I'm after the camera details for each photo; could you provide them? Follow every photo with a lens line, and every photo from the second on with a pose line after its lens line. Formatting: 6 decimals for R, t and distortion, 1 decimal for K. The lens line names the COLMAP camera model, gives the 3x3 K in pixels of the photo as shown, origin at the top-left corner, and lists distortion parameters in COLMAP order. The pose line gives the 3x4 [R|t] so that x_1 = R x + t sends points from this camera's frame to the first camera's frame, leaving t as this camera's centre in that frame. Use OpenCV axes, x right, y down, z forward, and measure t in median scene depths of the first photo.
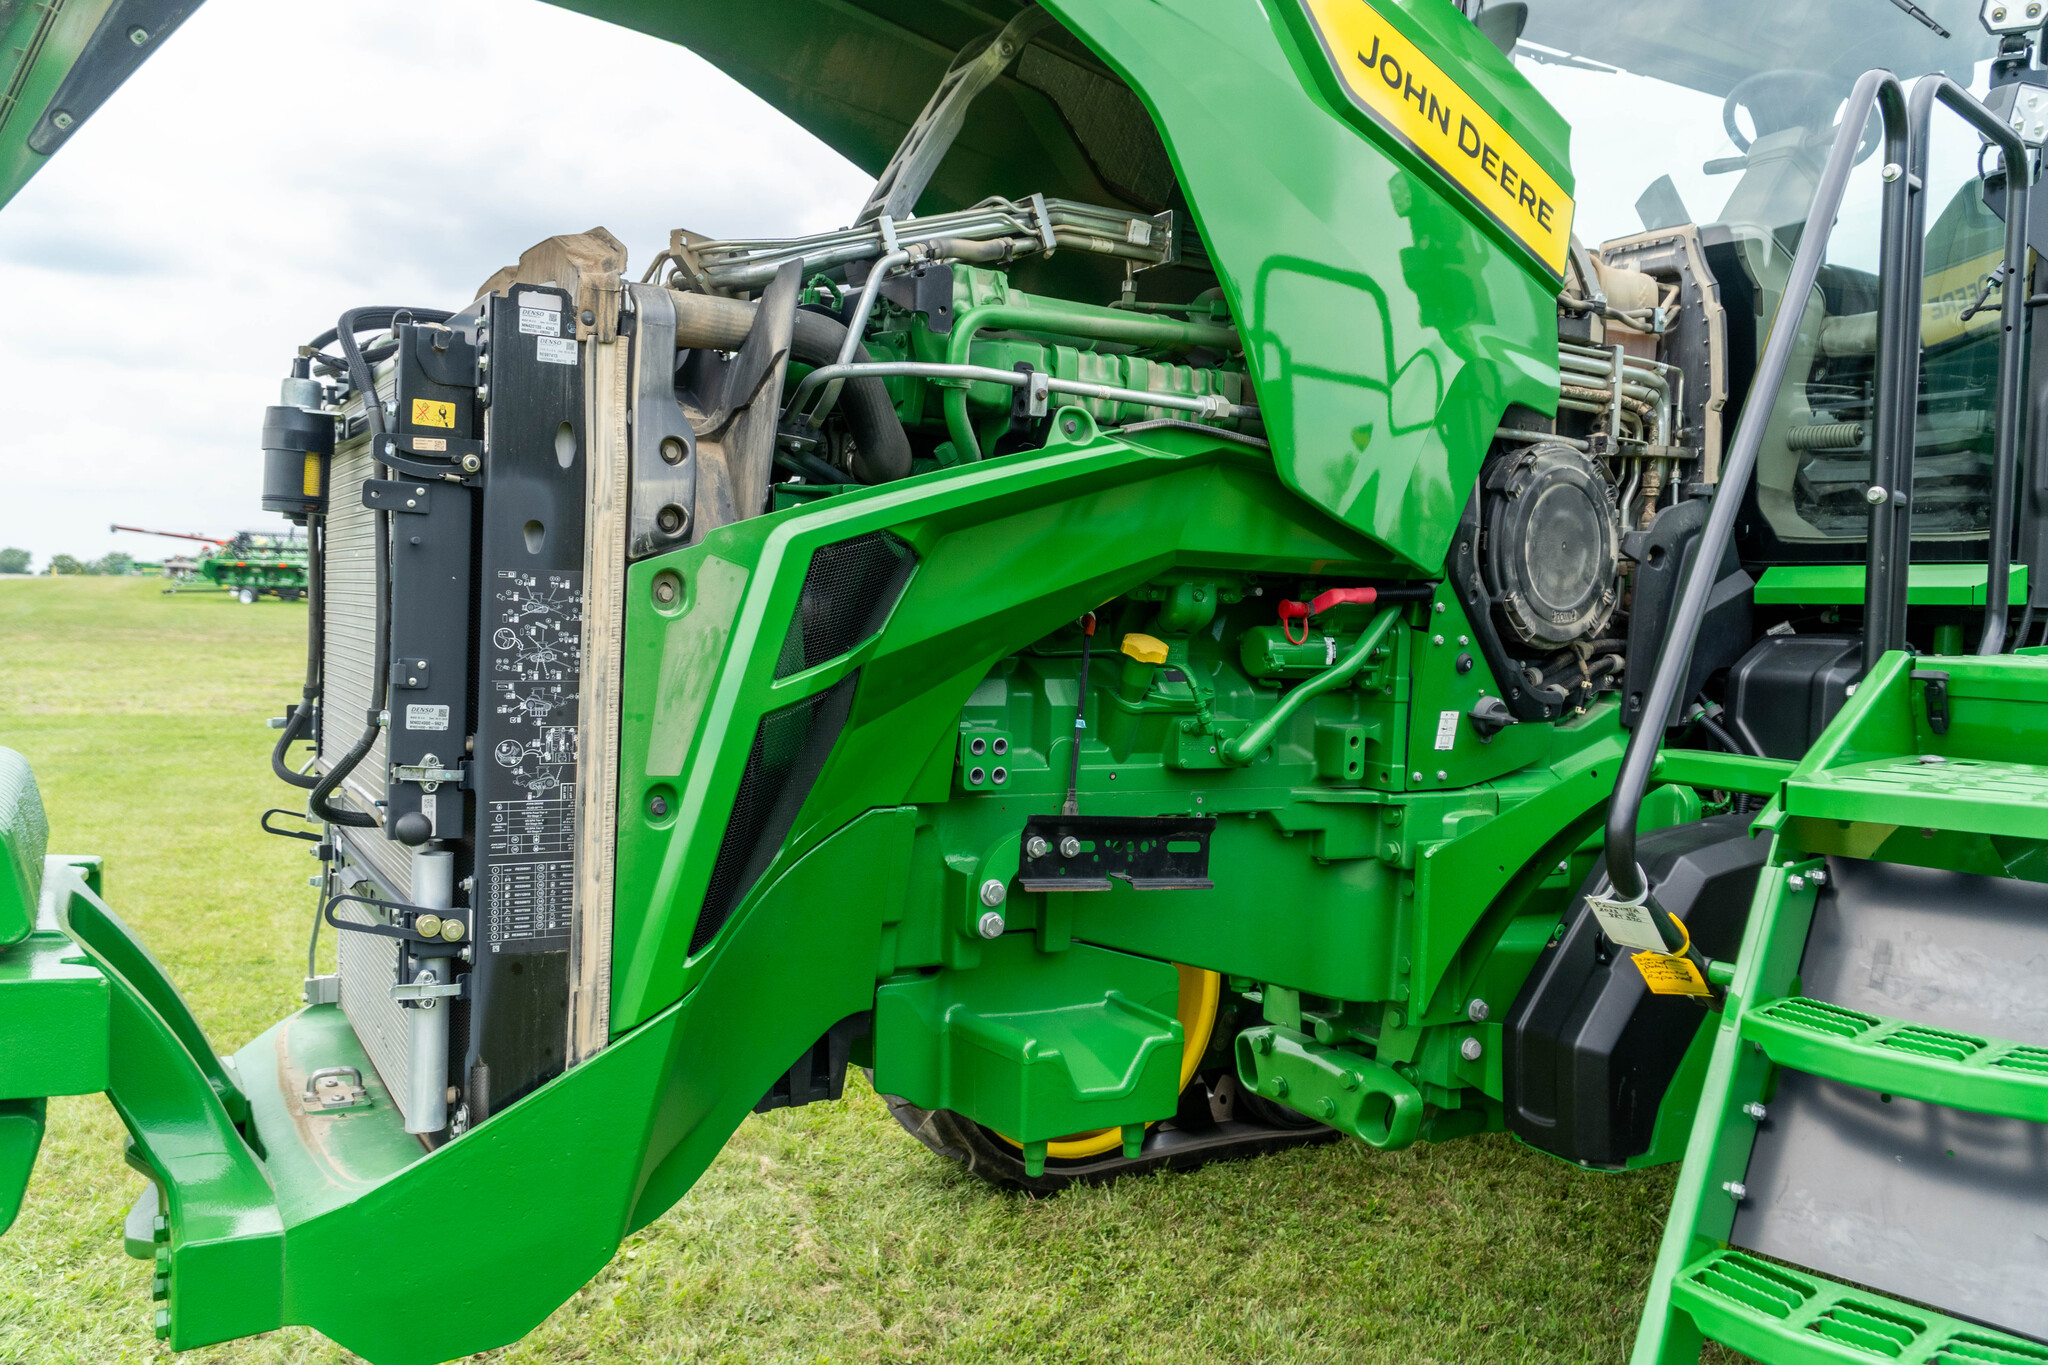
lens RADIAL K [[1644.1, 0, 1050.4], [0, 1644.1, 673.4], [0, 0, 1]] dist [-0.005748, -0.002805]
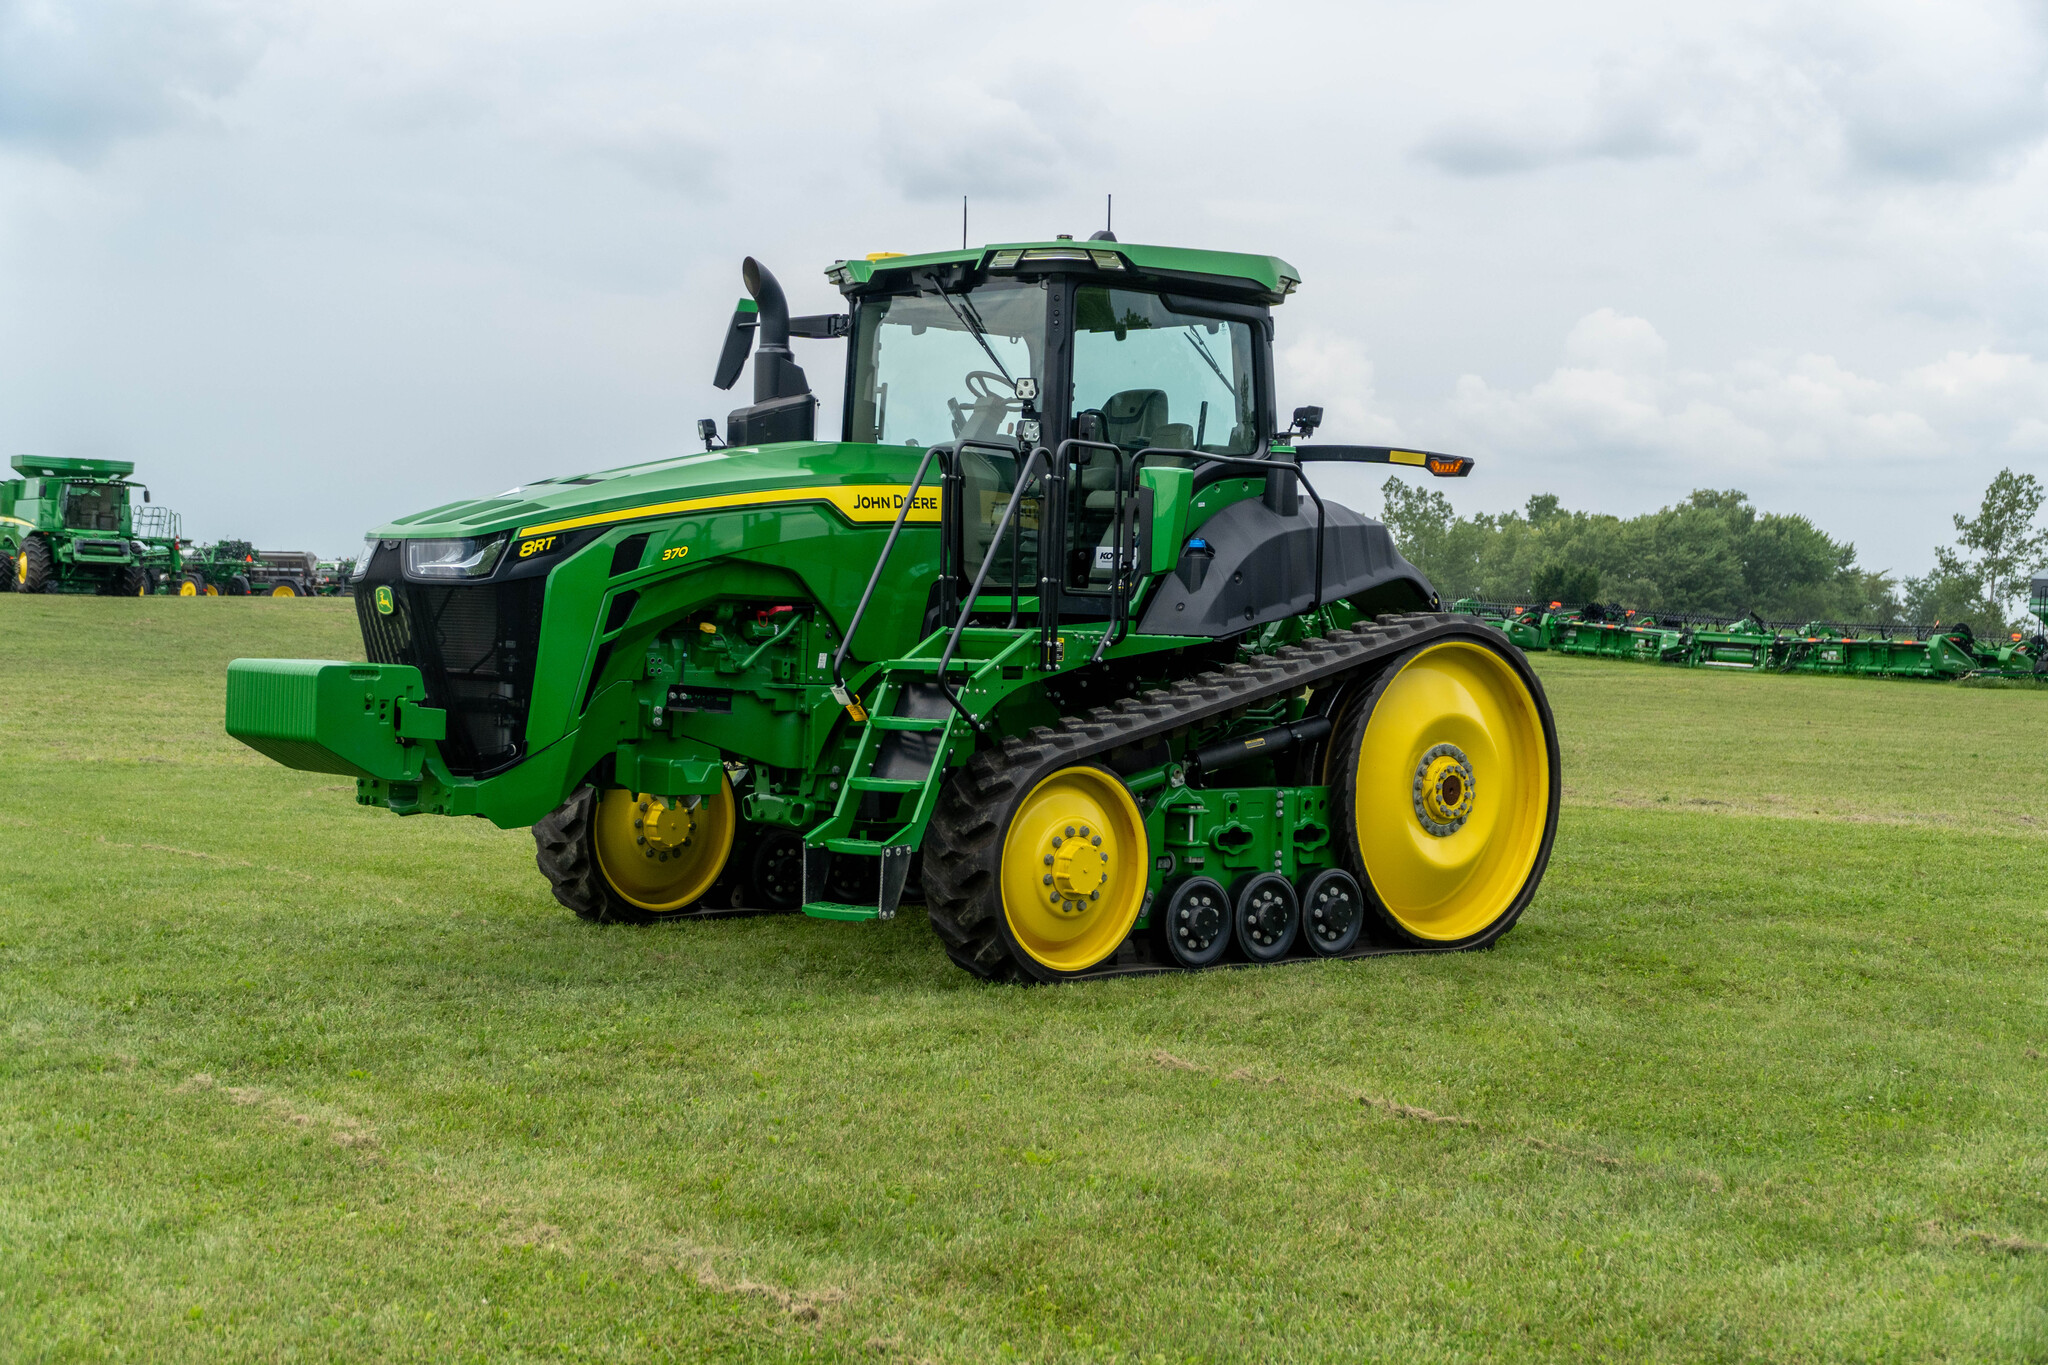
lens RADIAL K [[3226.5, 0, 989.2], [0, 3226.5, 683.4], [0, 0, 1]] dist [-0.012981, -0.089530]
pose [[0.983058, -0.004460, 0.183242, -0.465123], [0.007805, 0.999816, -0.017533, 0.173945], [-0.183130, 0.018666, 0.982912, -4.353199]]
